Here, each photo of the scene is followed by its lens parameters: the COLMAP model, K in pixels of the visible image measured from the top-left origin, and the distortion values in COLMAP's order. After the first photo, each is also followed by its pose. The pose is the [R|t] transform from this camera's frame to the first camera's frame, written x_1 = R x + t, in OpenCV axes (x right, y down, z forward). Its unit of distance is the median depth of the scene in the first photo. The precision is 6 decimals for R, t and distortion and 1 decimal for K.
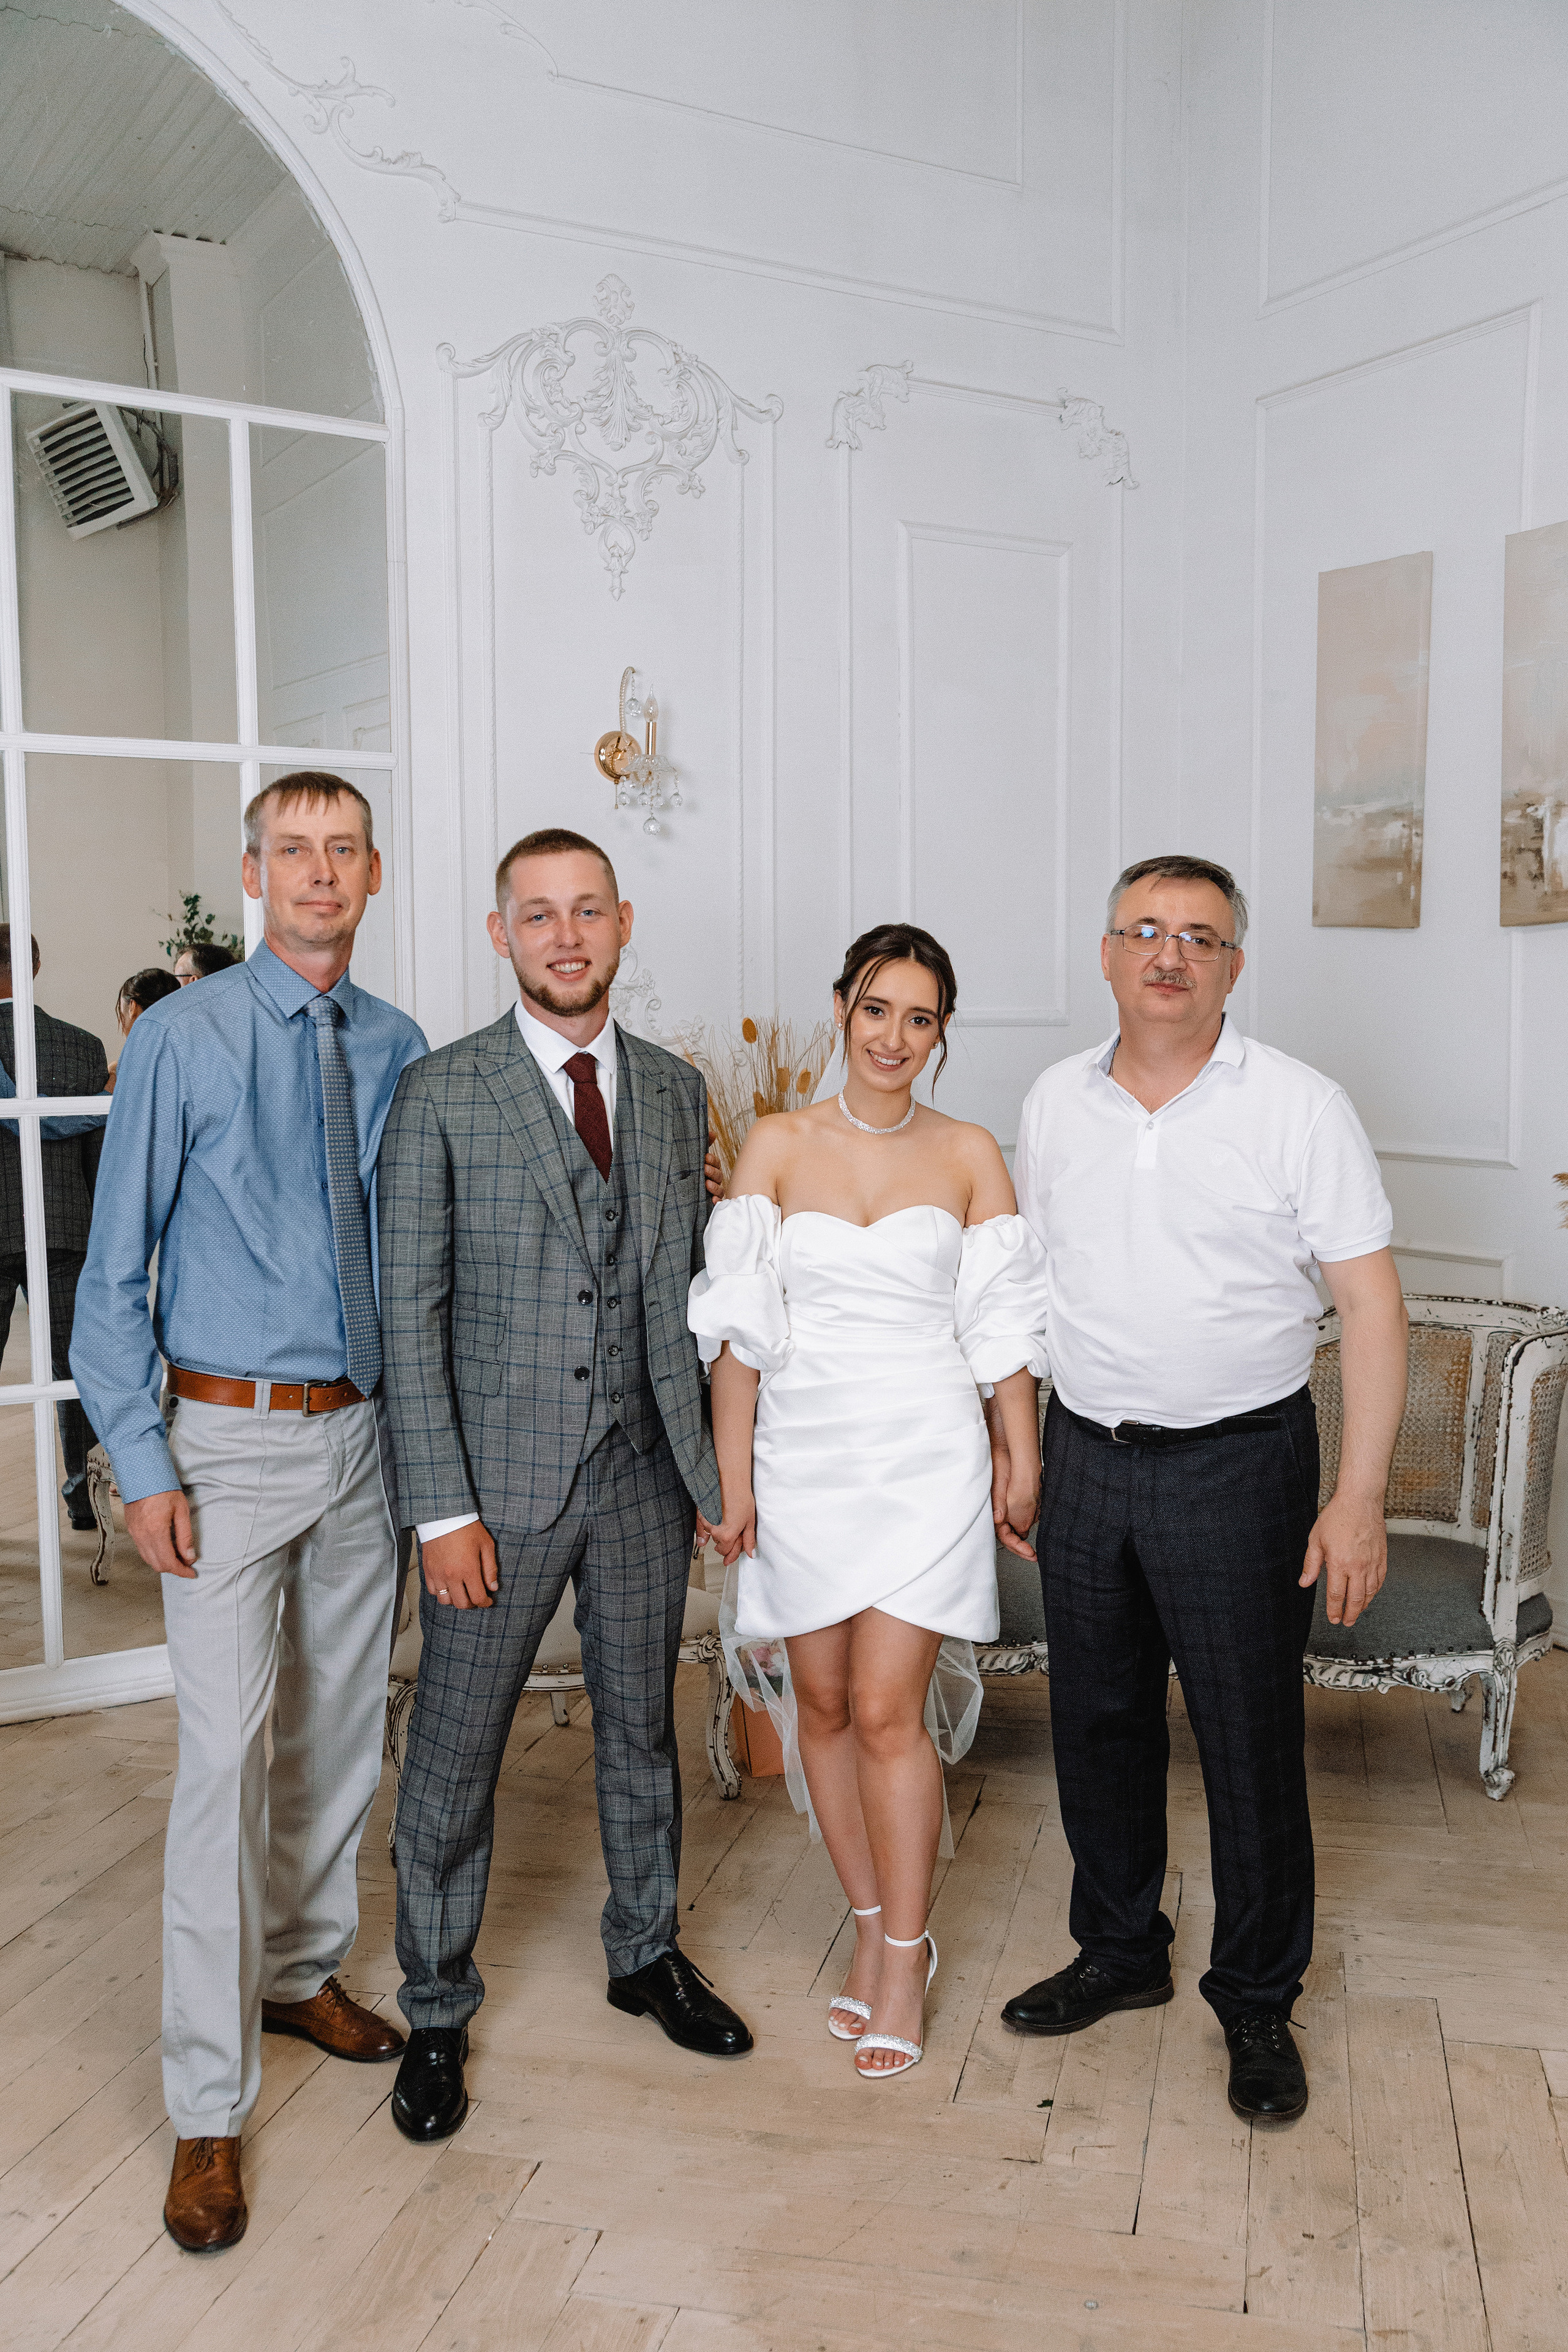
lens RADIAL K [[2159.5, 0, 818.8], [0, 2159.5, 1187.7], [0, 0, 1]] dist [-0.066627, 0.167214]
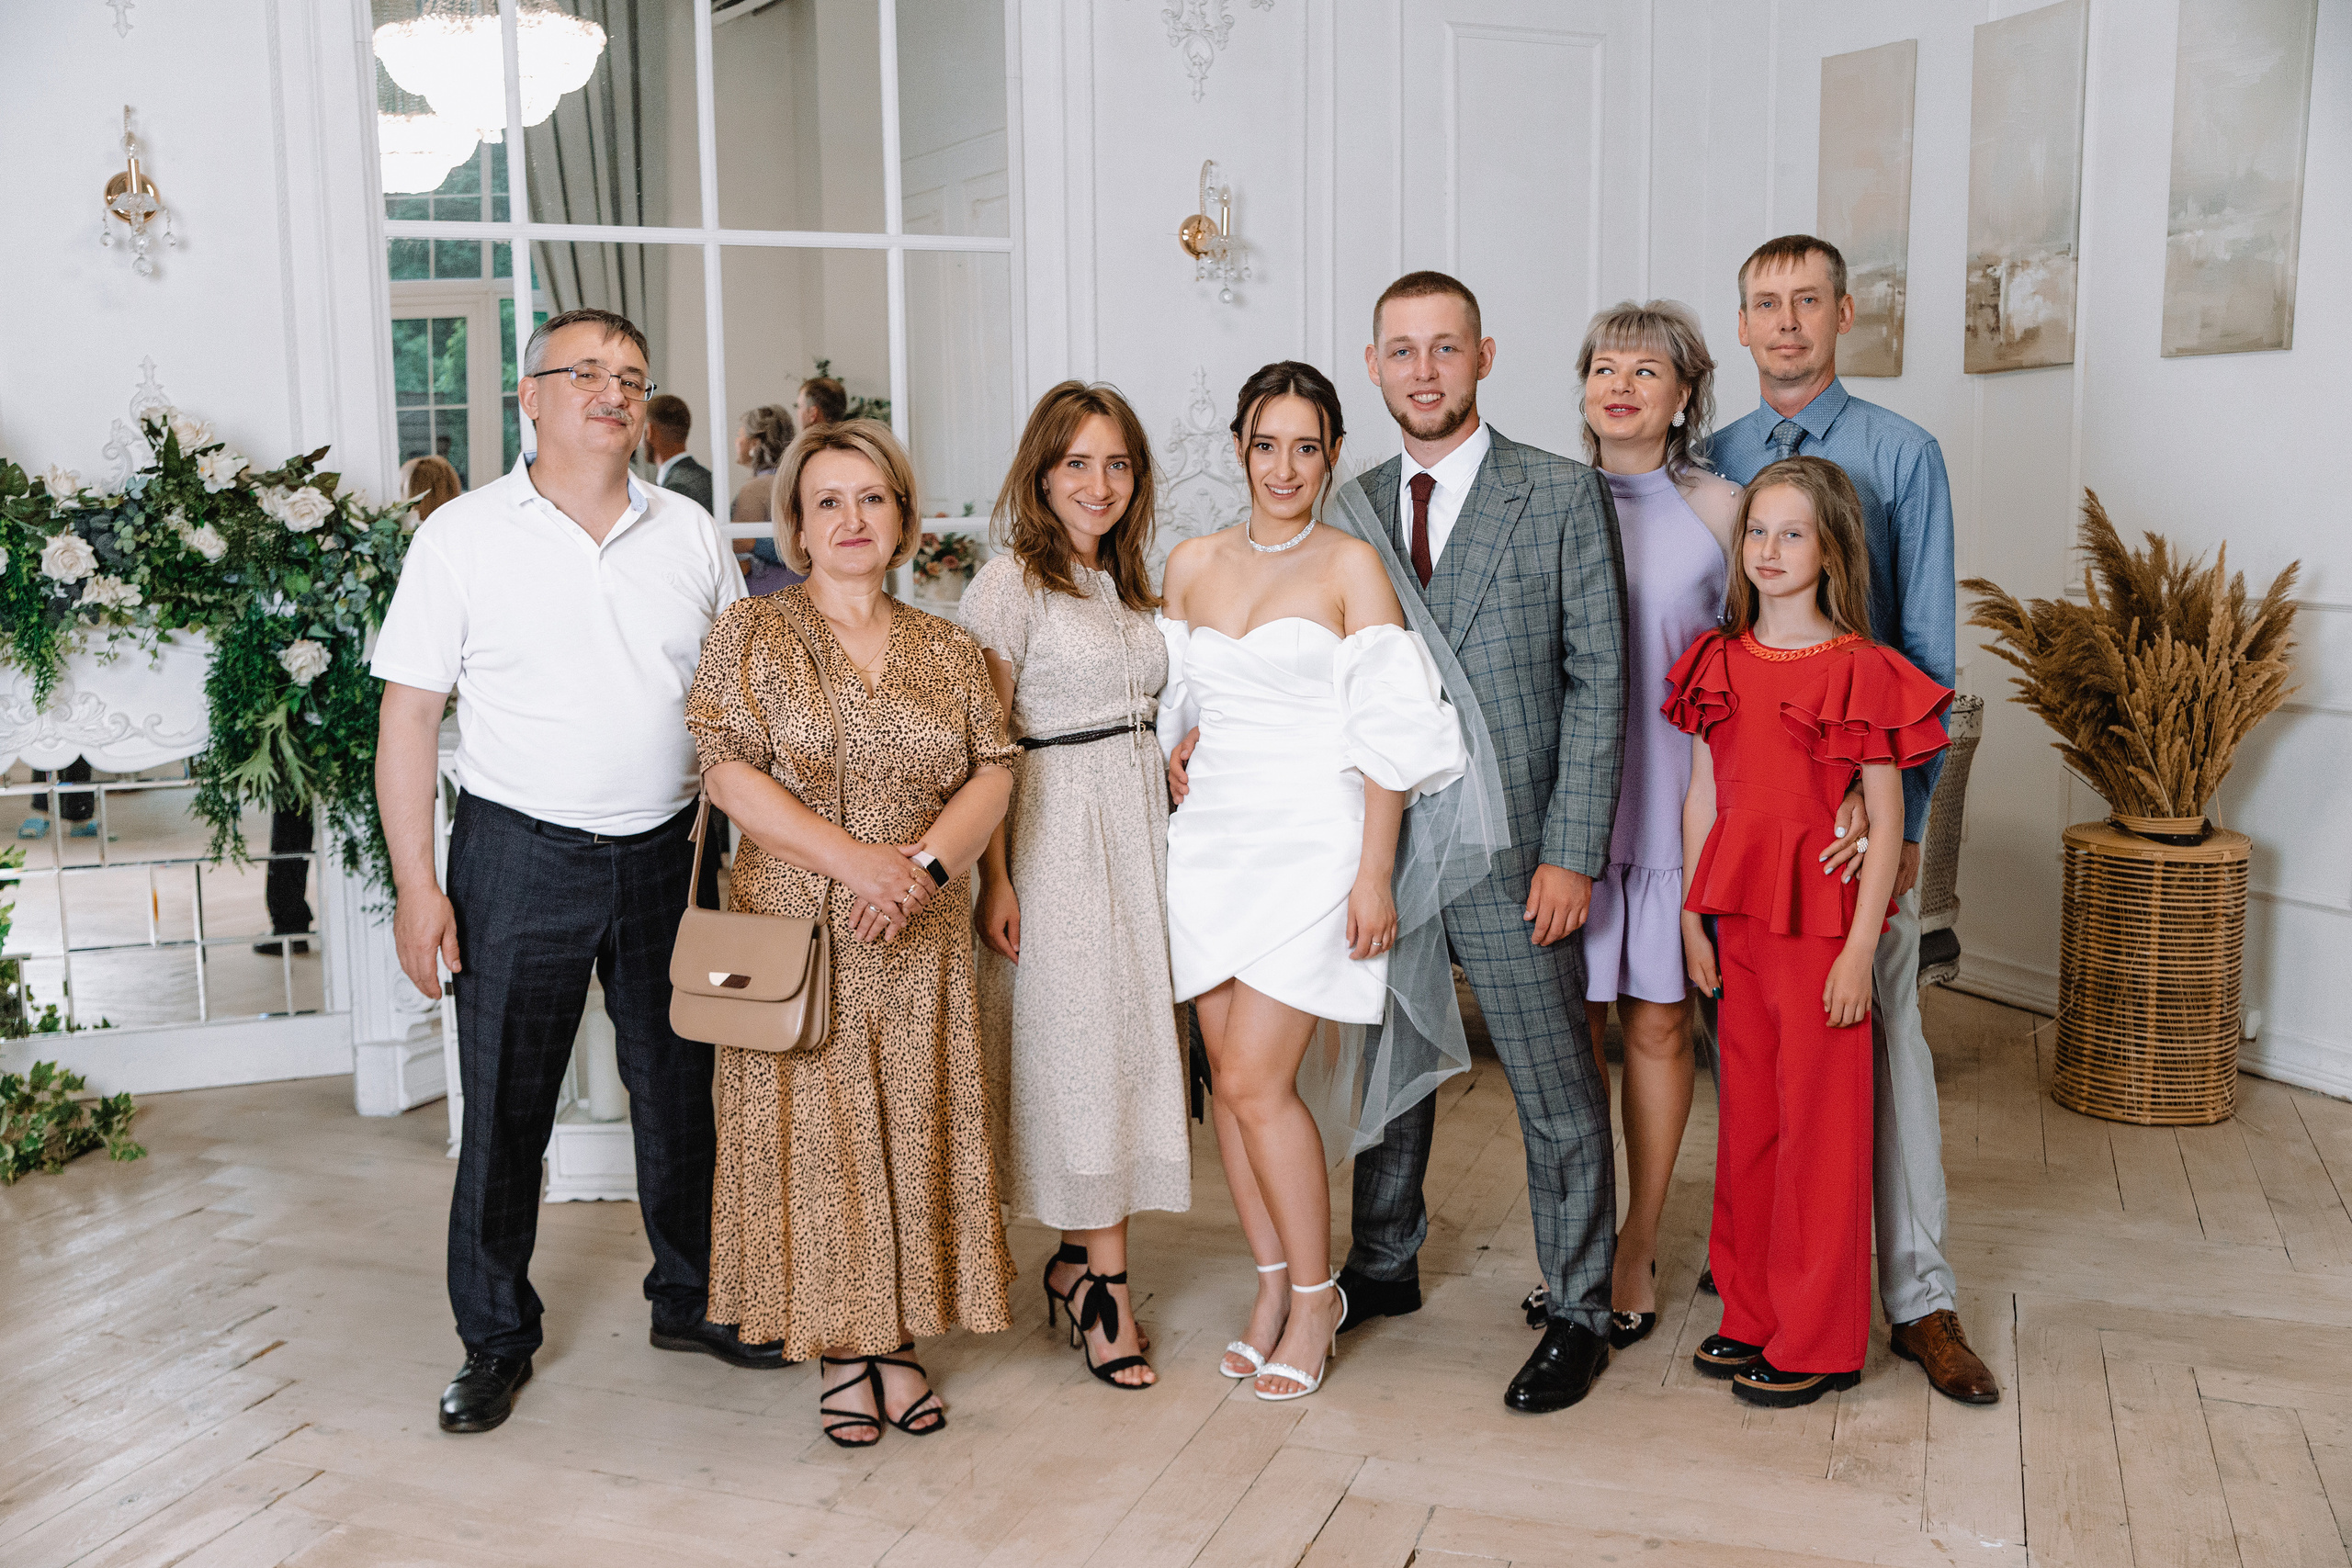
lens RADIAL K [[2338.5, 0, 1178.2], [0, 2338.5, 806.8], [0, 0, 1]] dist [-0.067022, 0.163674]
pose [[0.992333, 0.011925, -0.123014, 0.056500], [-0.004961, 0.998375, 0.056763, 0.039451], [0.123491, -0.055717, 0.990780, -0.283806]]
